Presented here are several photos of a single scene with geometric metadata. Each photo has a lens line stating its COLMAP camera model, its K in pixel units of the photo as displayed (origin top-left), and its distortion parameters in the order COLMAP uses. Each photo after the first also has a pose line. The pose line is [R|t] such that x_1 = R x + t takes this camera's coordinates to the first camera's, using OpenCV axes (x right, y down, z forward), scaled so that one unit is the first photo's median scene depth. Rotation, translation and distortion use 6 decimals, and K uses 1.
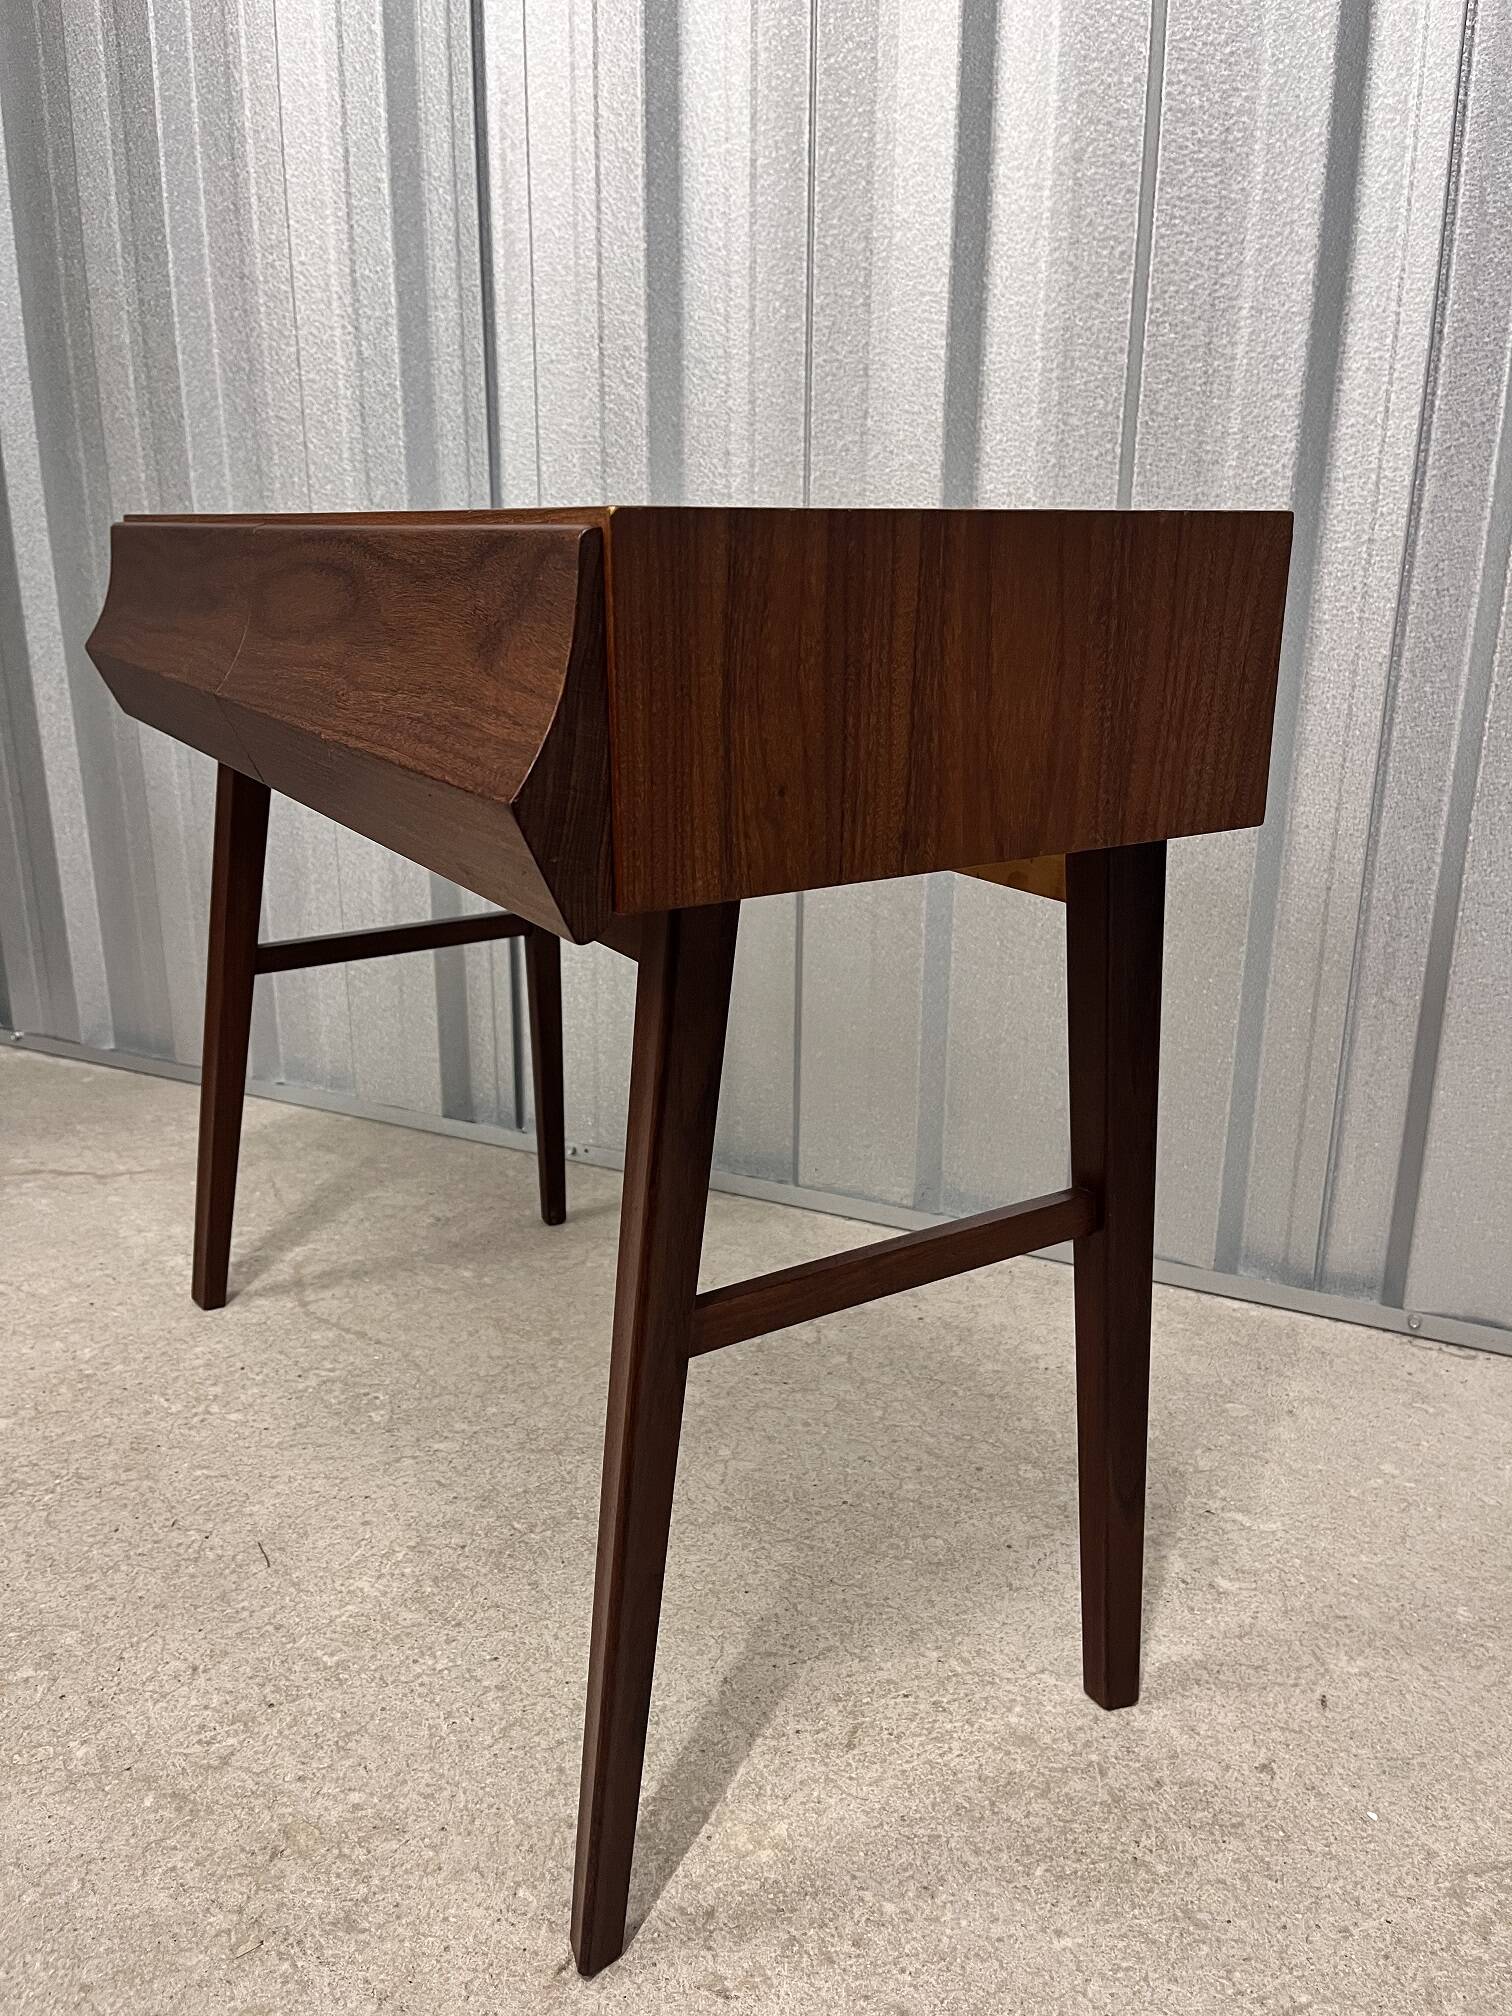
lens RADIAL K [[1551.8, 0, 759.9], [0, 1551.8, 1021.0], [0, 0, 1]] dist [0.062980, -0.097416]
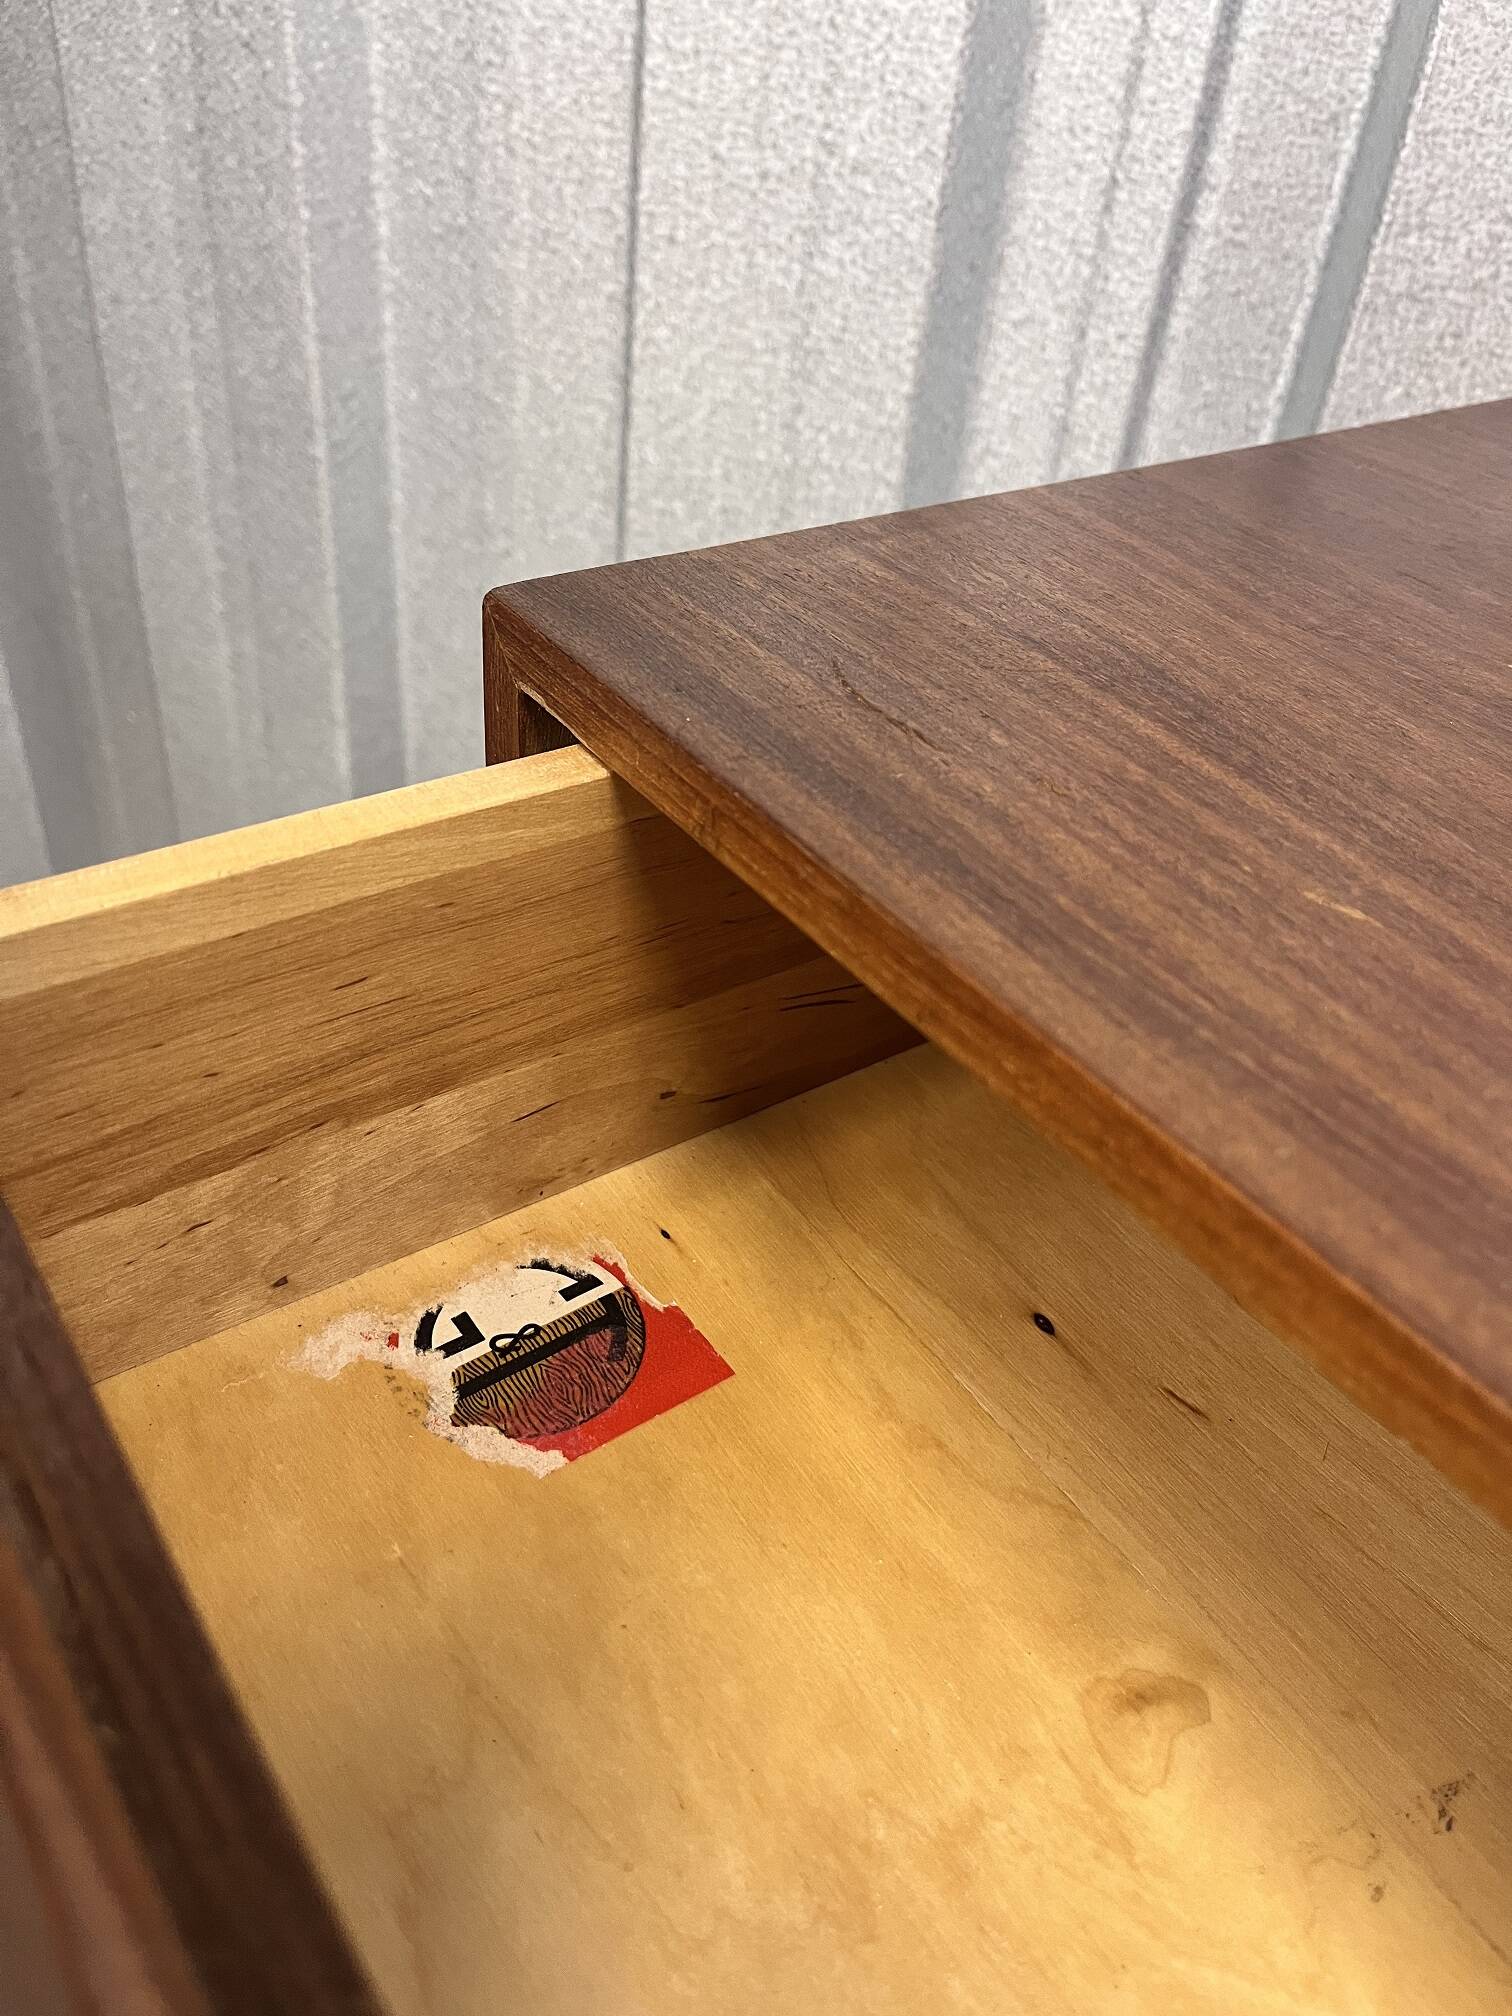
lens RADIAL K [[1551.8, 0, 747.2], [0, 1551.8, 1022.1], [0, 0, 1]] dist [0.062980, -0.097416]
pose [[0.994190, 0.023054, 0.105144, -0.382506], [-0.058894, 0.934125, 0.352055, -0.340332], [-0.090101, -0.356202, 0.930055, 0.740981]]
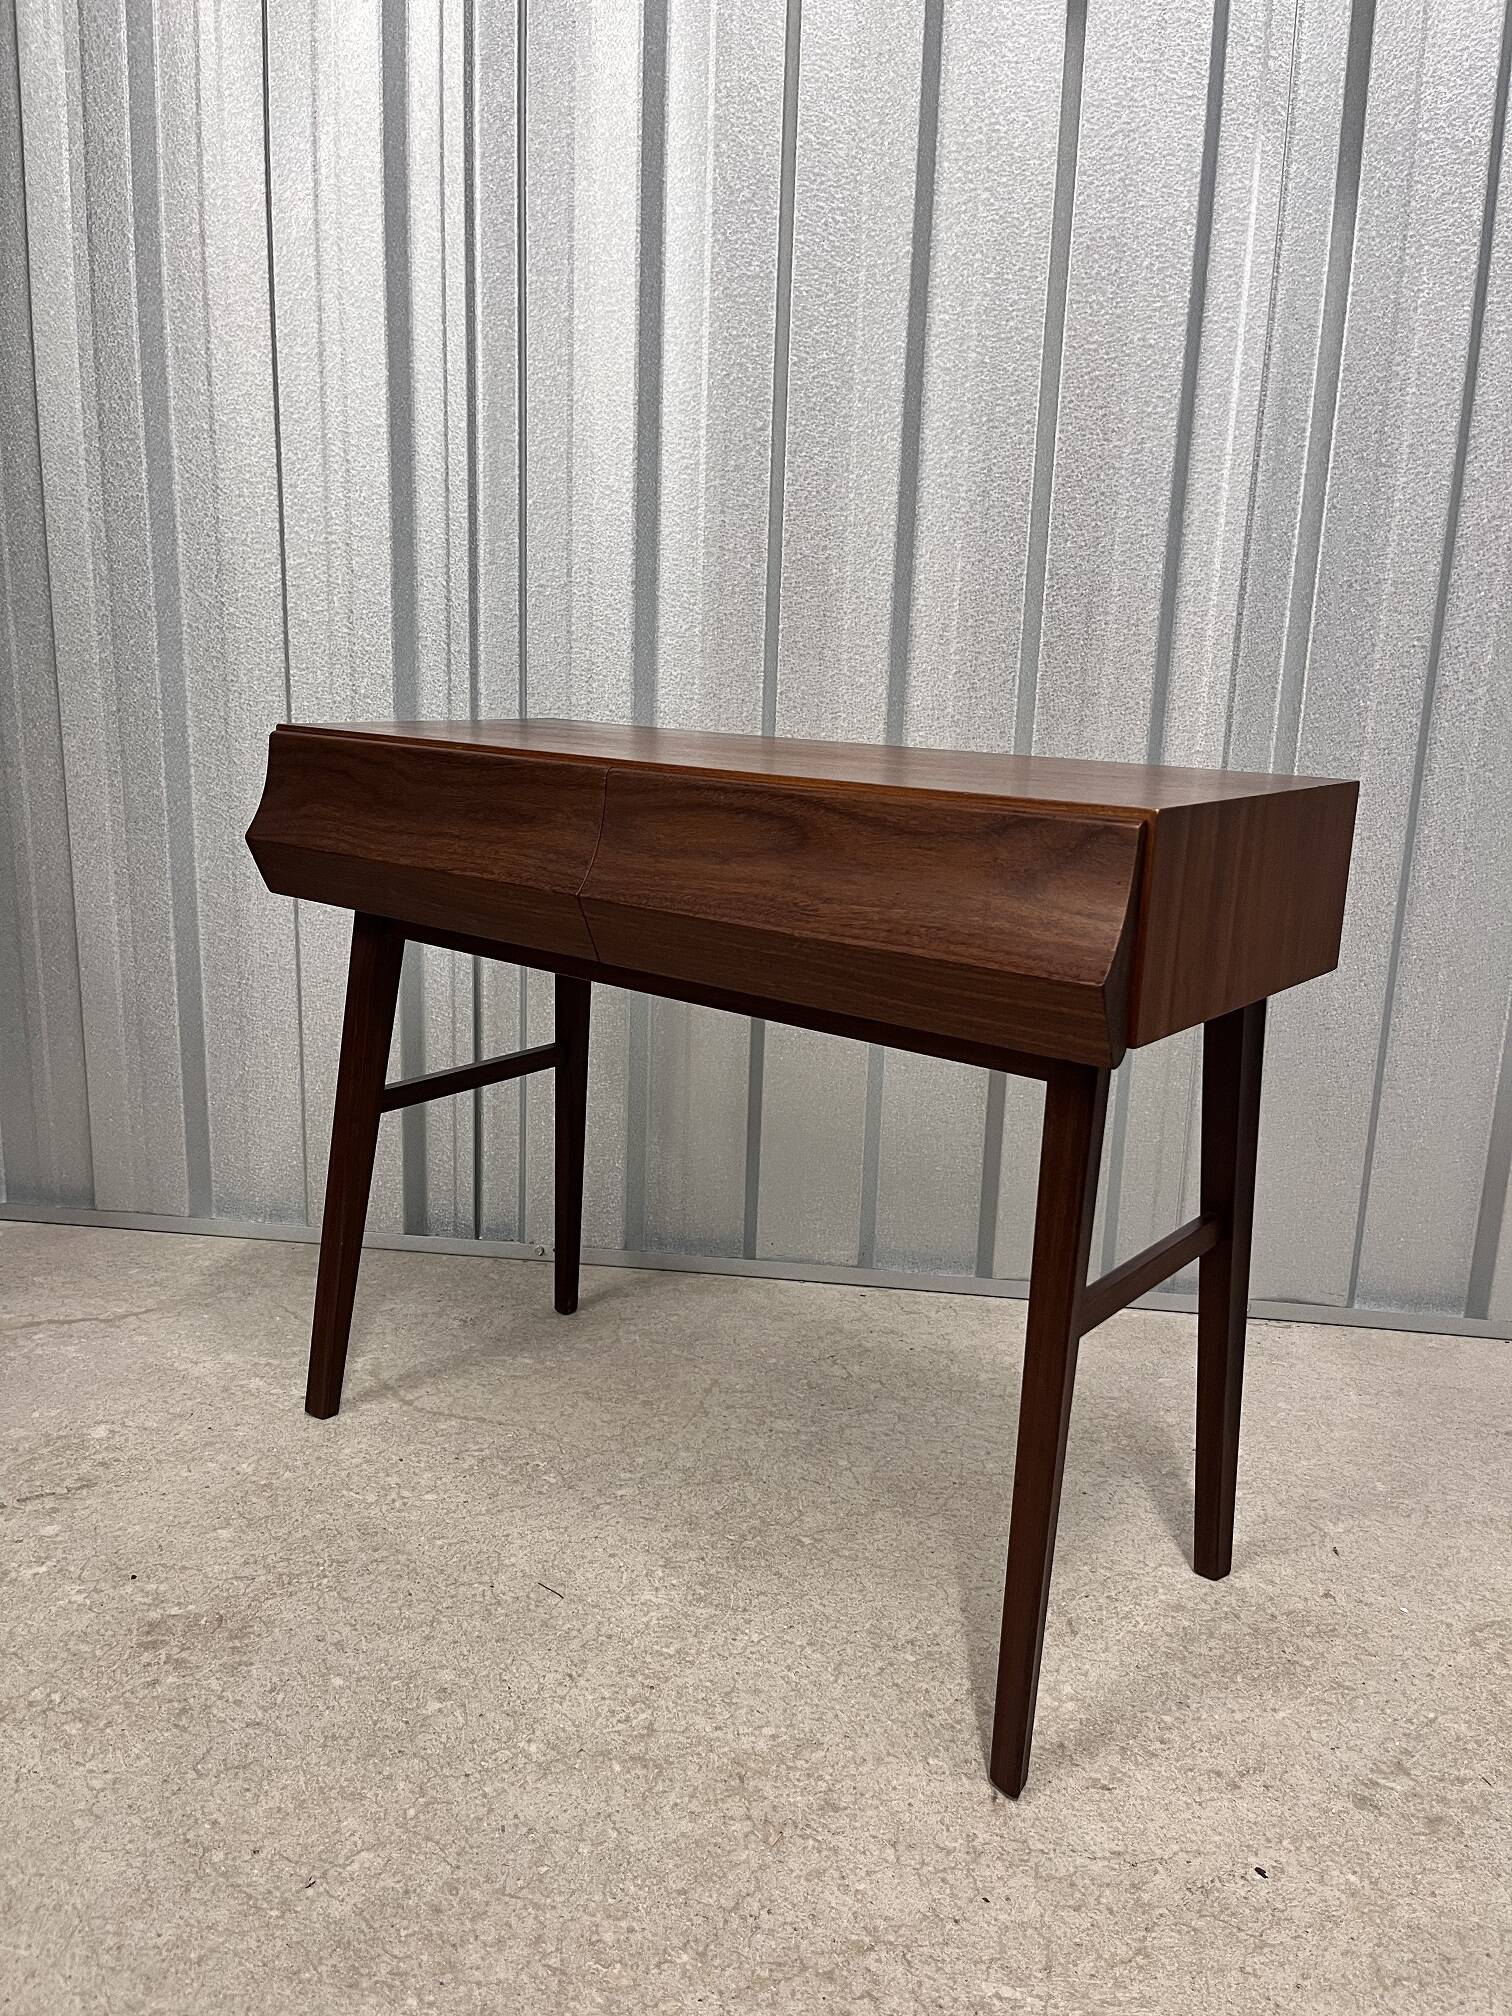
lens RADIAL K [[1551.8, 0, 760.4], [0, 1551.8, 1023.2], [0, 0, 1]] dist [0.062980, -0.097416]
pose [[0.943225, -0.051853, 0.328082, -0.450179], [0.071865, 0.996202, -0.049161, -0.020240], [-0.324287, 0.069947, 0.943369, -0.184340]]
